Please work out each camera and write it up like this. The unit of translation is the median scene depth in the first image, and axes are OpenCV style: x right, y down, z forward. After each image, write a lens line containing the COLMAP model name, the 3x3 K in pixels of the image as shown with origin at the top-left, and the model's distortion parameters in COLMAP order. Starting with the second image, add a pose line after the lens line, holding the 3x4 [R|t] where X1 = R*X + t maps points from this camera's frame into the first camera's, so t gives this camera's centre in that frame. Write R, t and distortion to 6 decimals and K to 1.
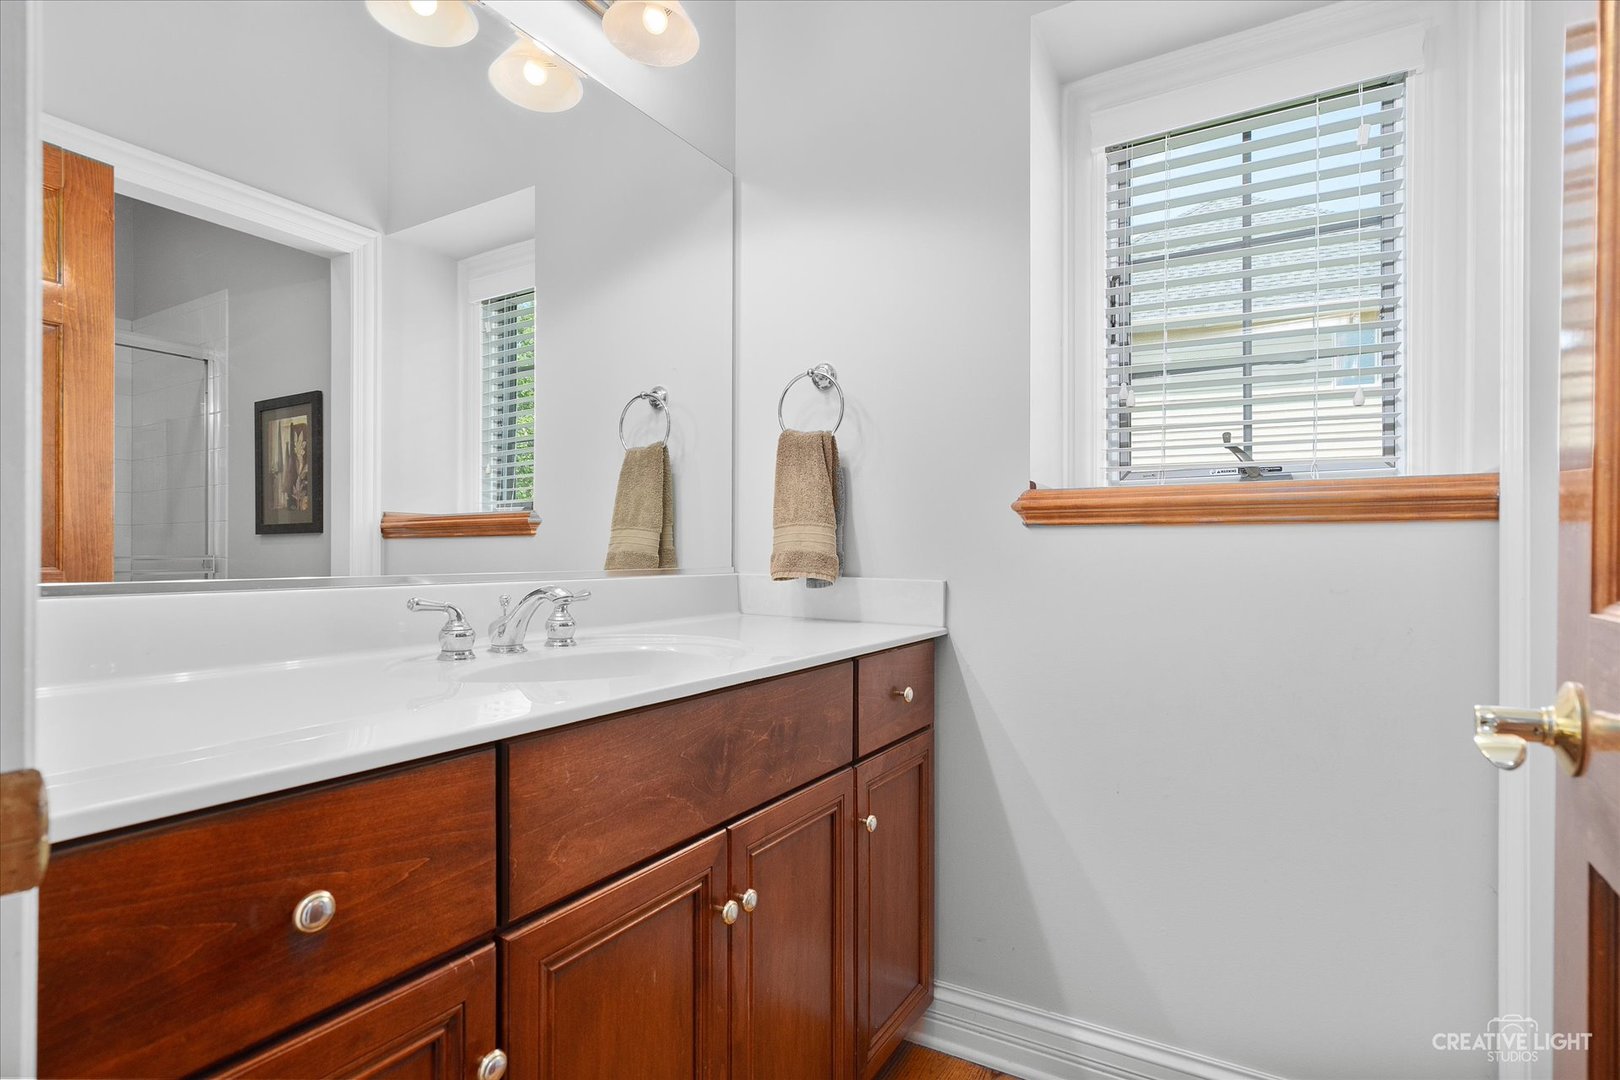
lens RADIAL K [[763.0, 0, 811.9], [0, 763.0, 563.6], [0, 0, 1]] dist [0.000748, 0.000108]
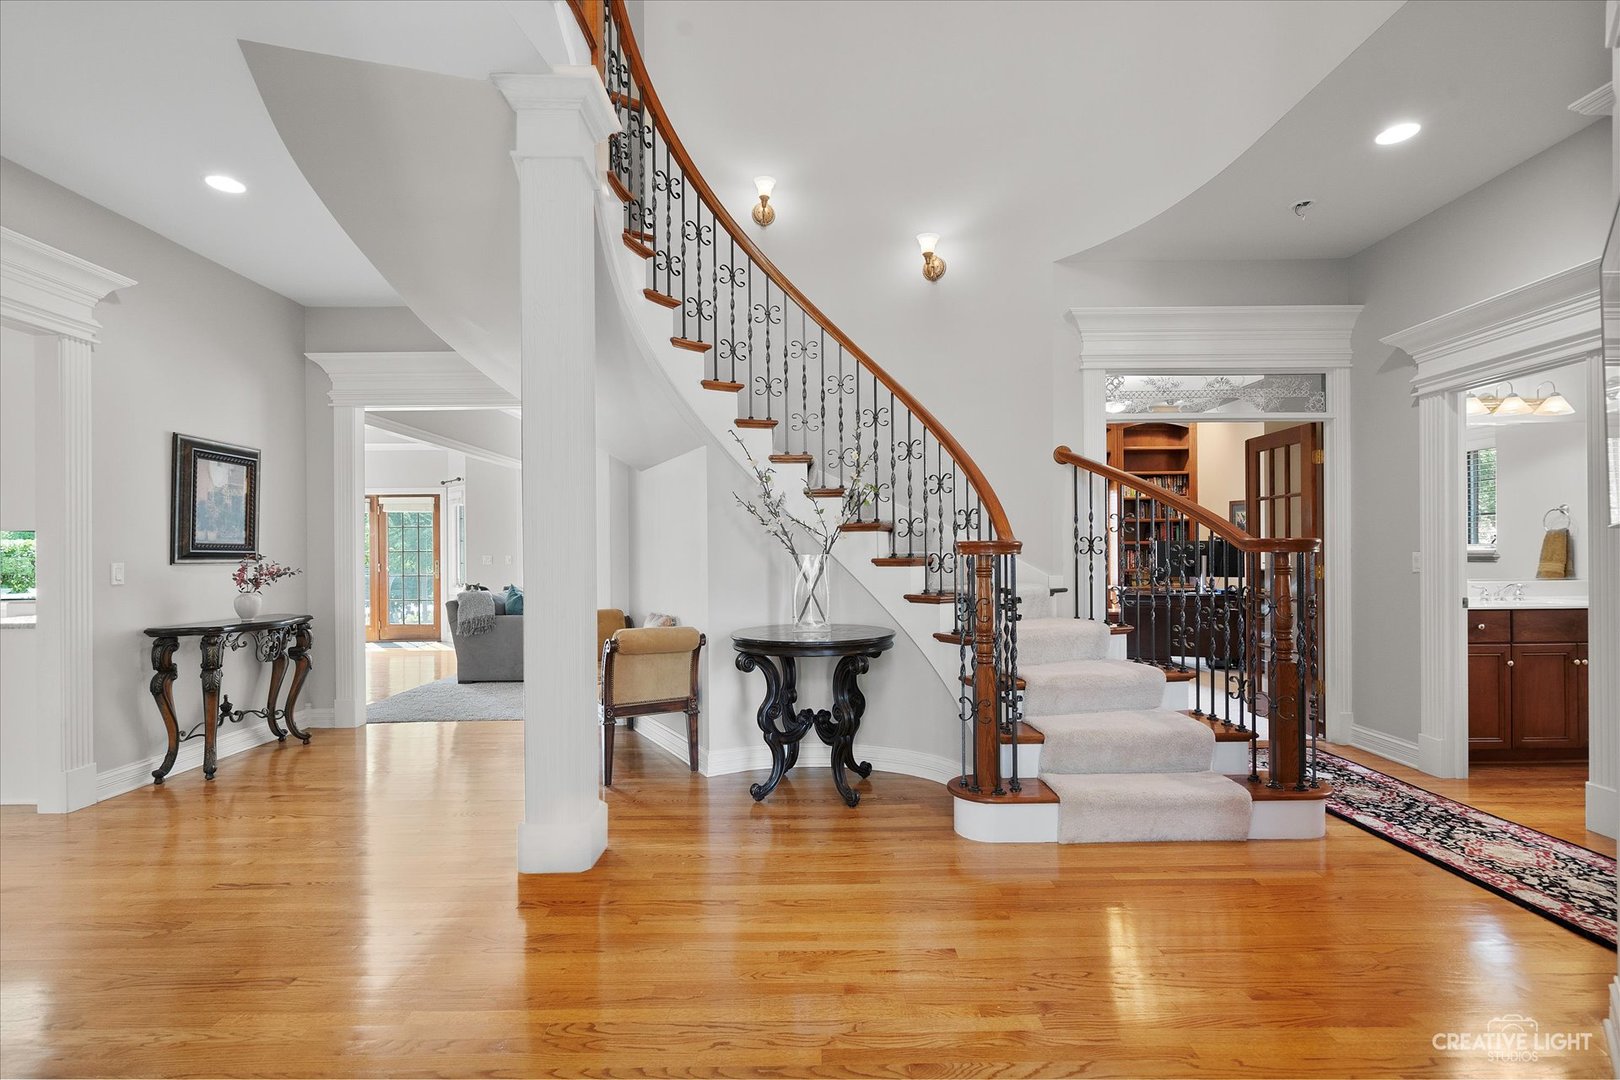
lens RADIAL K [[763.0, 0, 811.9], [0, 763.0, 563.6], [0, 0, 1]] dist [0.000748, 0.000108]
pose [[0.519163, -0.002028, -0.854673, 0.672887], [0.002946, 0.999995, -0.000583, -0.046565], [0.854670, -0.002215, 0.519167, -2.463886]]
